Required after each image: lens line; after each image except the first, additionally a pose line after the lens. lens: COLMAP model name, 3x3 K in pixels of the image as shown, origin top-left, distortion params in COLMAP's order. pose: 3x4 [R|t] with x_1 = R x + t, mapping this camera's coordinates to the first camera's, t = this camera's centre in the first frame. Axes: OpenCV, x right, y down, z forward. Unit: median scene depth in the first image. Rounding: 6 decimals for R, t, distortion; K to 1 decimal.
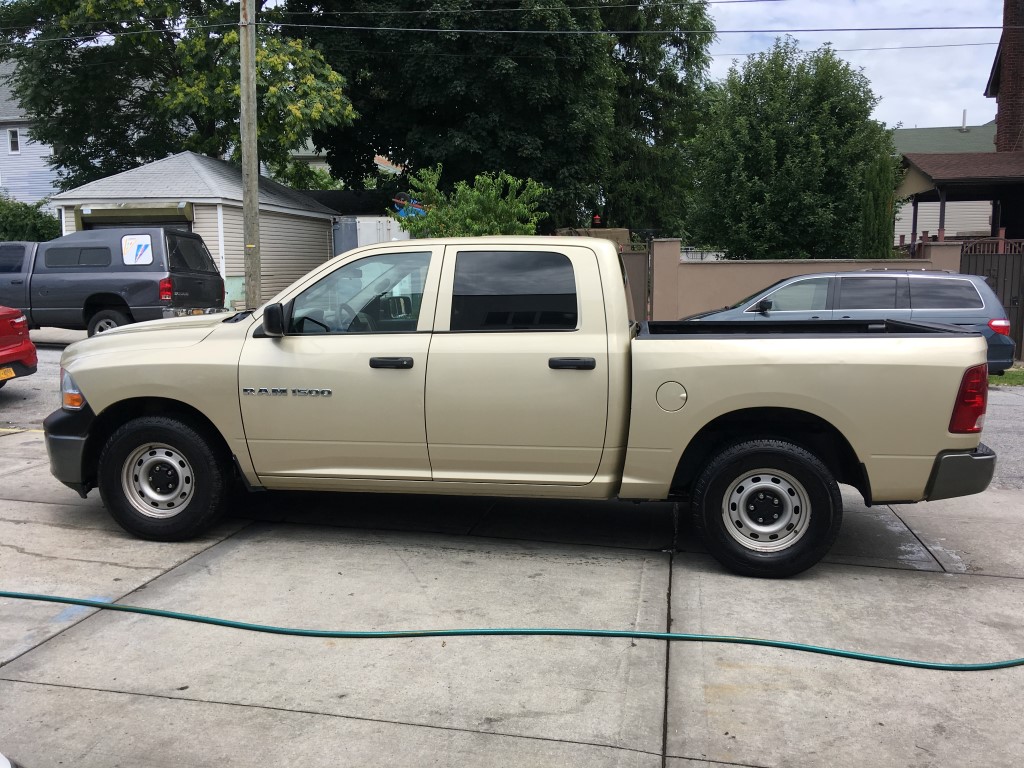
lens RADIAL K [[862.3, 0, 510.7], [0, 862.3, 387.8], [0, 0, 1]] dist [0.110831, -0.168611]
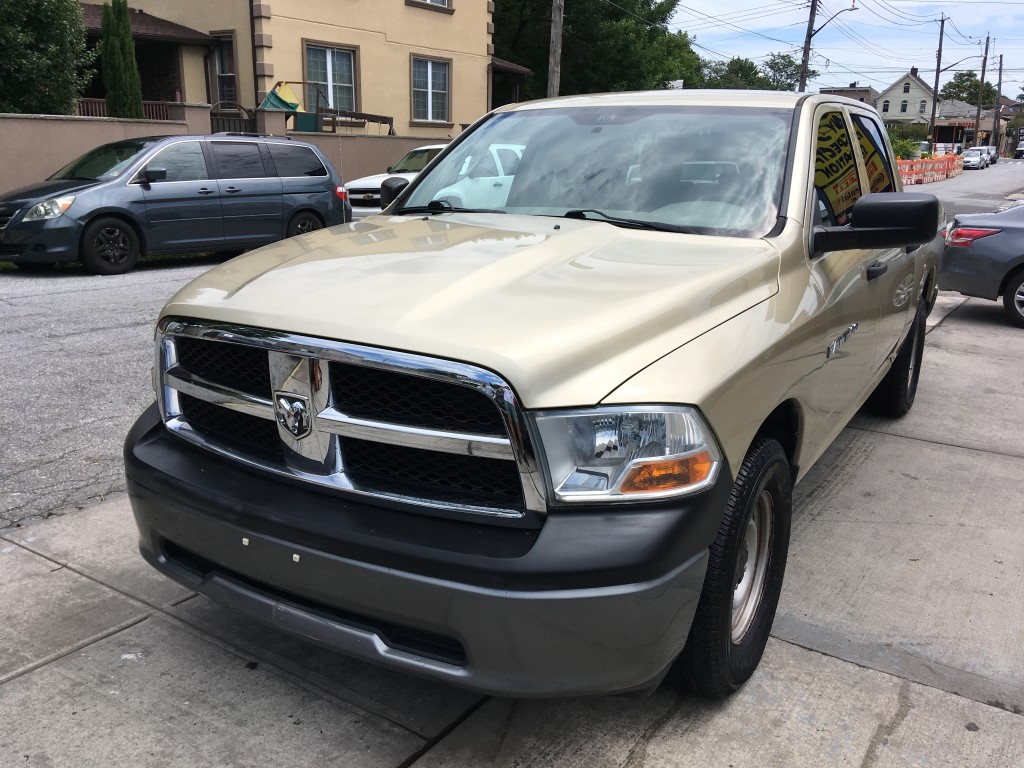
lens RADIAL K [[862.3, 0, 510.7], [0, 862.3, 387.8], [0, 0, 1]] dist [0.110831, -0.168611]
pose [[0.382754, -0.240666, 0.891952, -0.991325], [0.101175, 0.970585, 0.218467, -0.133330], [-0.918293, 0.006624, 0.395845, 1.044889]]
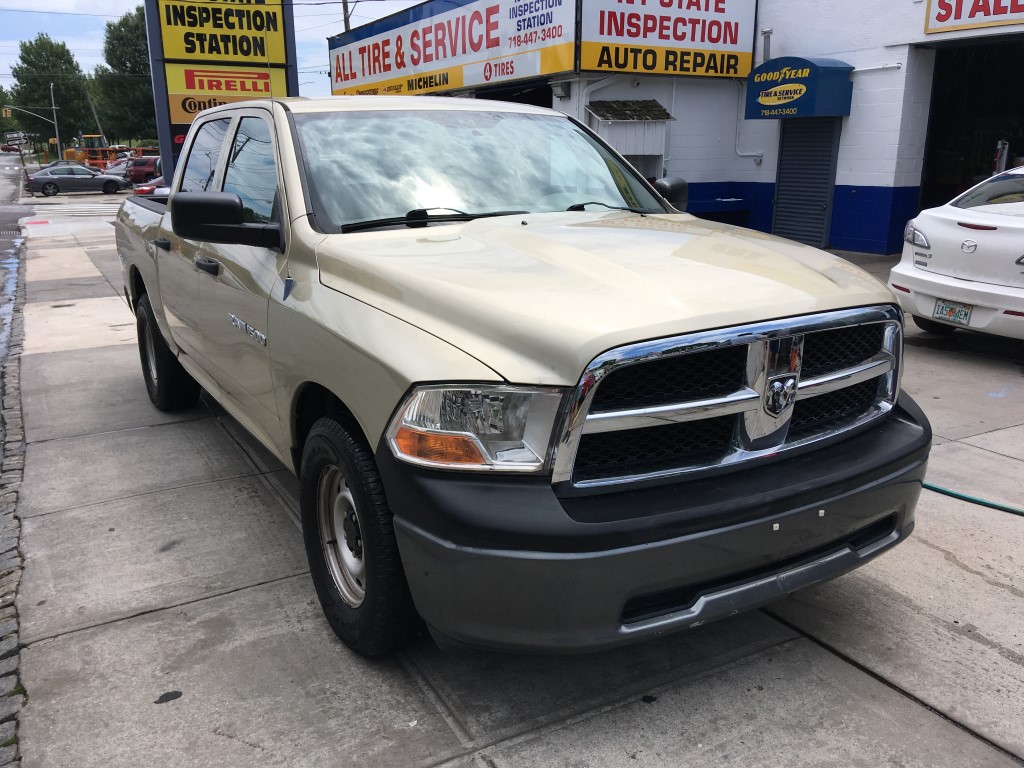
lens RADIAL K [[862.3, 0, 510.7], [0, 862.3, 387.8], [0, 0, 1]] dist [0.110831, -0.168611]
pose [[-0.637762, -0.192417, 0.745812, -0.898145], [0.106114, 0.937110, 0.332512, -0.218216], [-0.762889, 0.291205, -0.577235, 1.758249]]
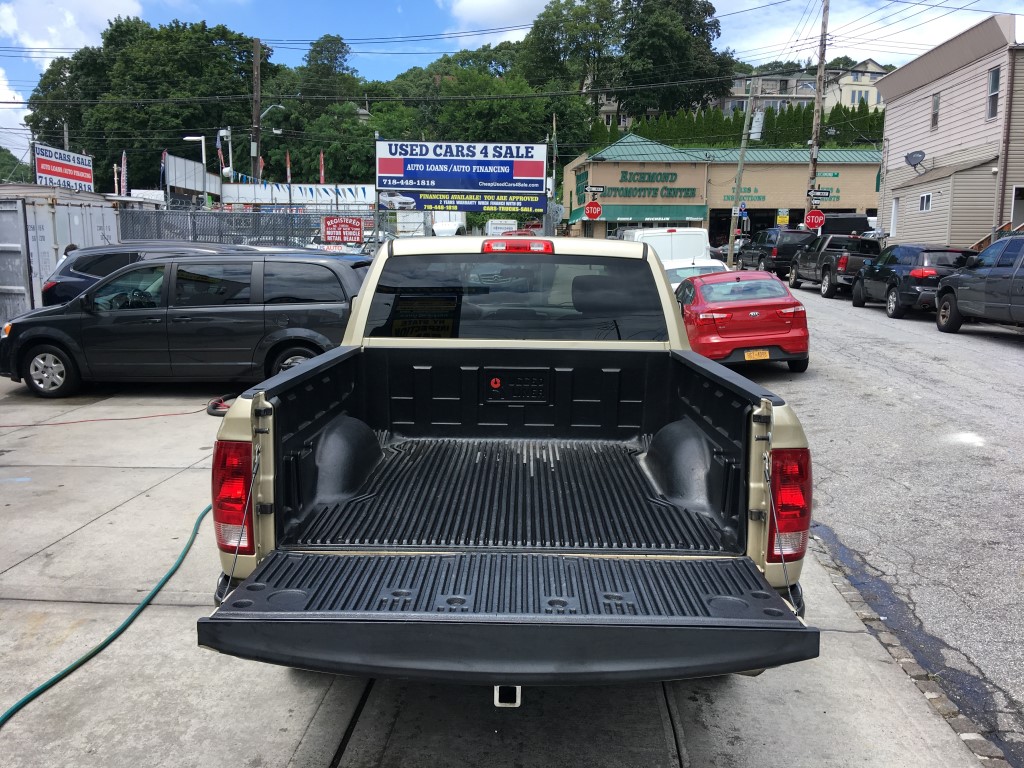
lens RADIAL K [[863.7, 0, 513.3], [0, 863.7, 379.0], [0, 0, 1]] dist [0.101267, -0.153901]
pose [[0.139449, 0.134840, -0.981006, 1.120205], [-0.134197, 0.984119, 0.116192, -0.162376], [0.981094, 0.115445, 0.155330, 1.067487]]
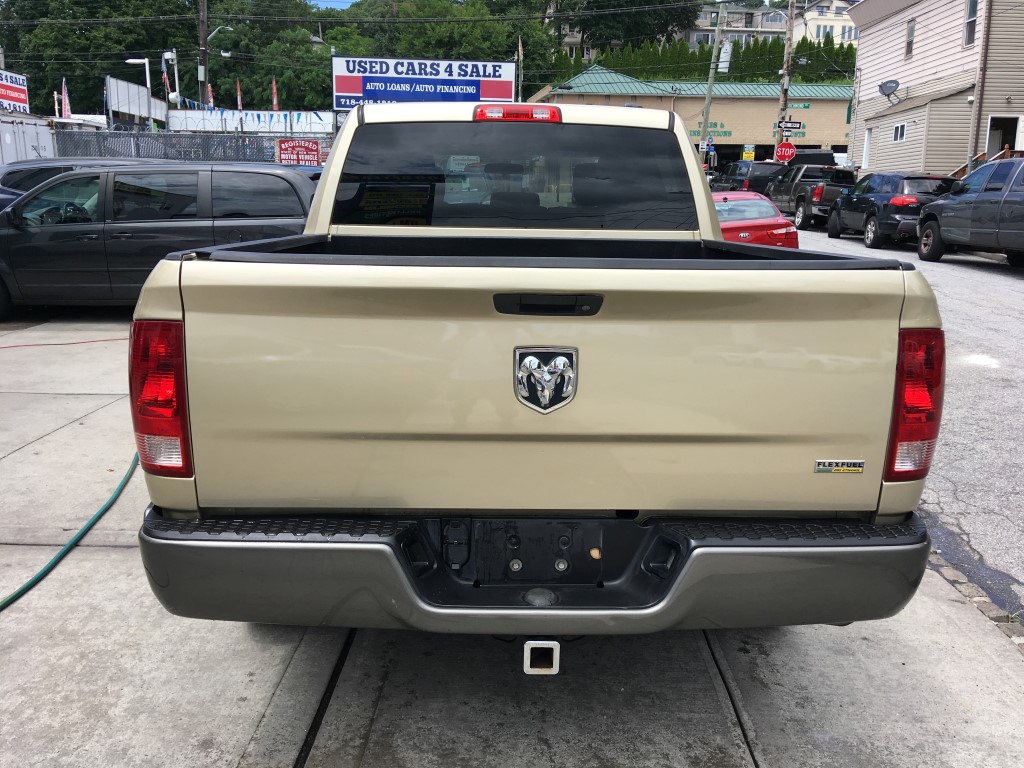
lens RADIAL K [[862.3, 0, 510.7], [0, 862.3, 387.8], [0, 0, 1]] dist [0.110831, -0.168611]
pose [[0.180165, 0.210121, -0.960932, 0.965245], [-0.137653, 0.972690, 0.186884, -0.098213], [0.973957, 0.098605, 0.204169, 1.061461]]
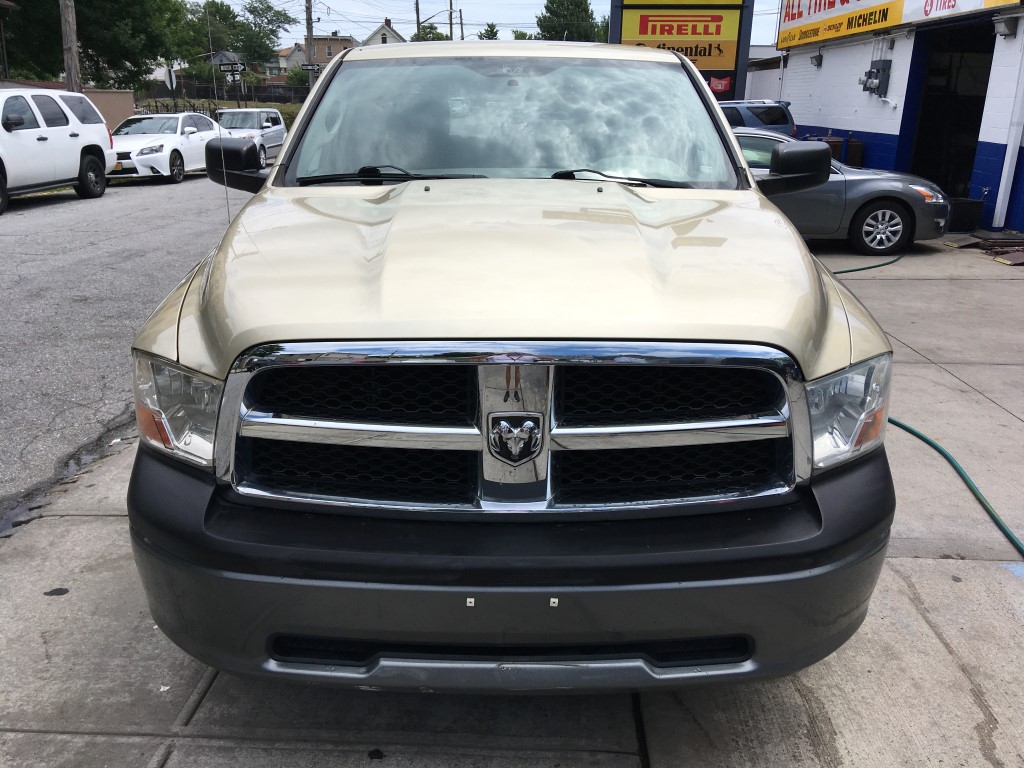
lens RADIAL K [[862.3, 0, 510.7], [0, 862.3, 387.8], [0, 0, 1]] dist [0.110831, -0.168611]
pose [[-0.158425, -0.309752, 0.937526, -0.976409], [0.114334, 0.937375, 0.329023, -0.177262], [-0.980729, 0.159317, -0.113088, 1.384443]]
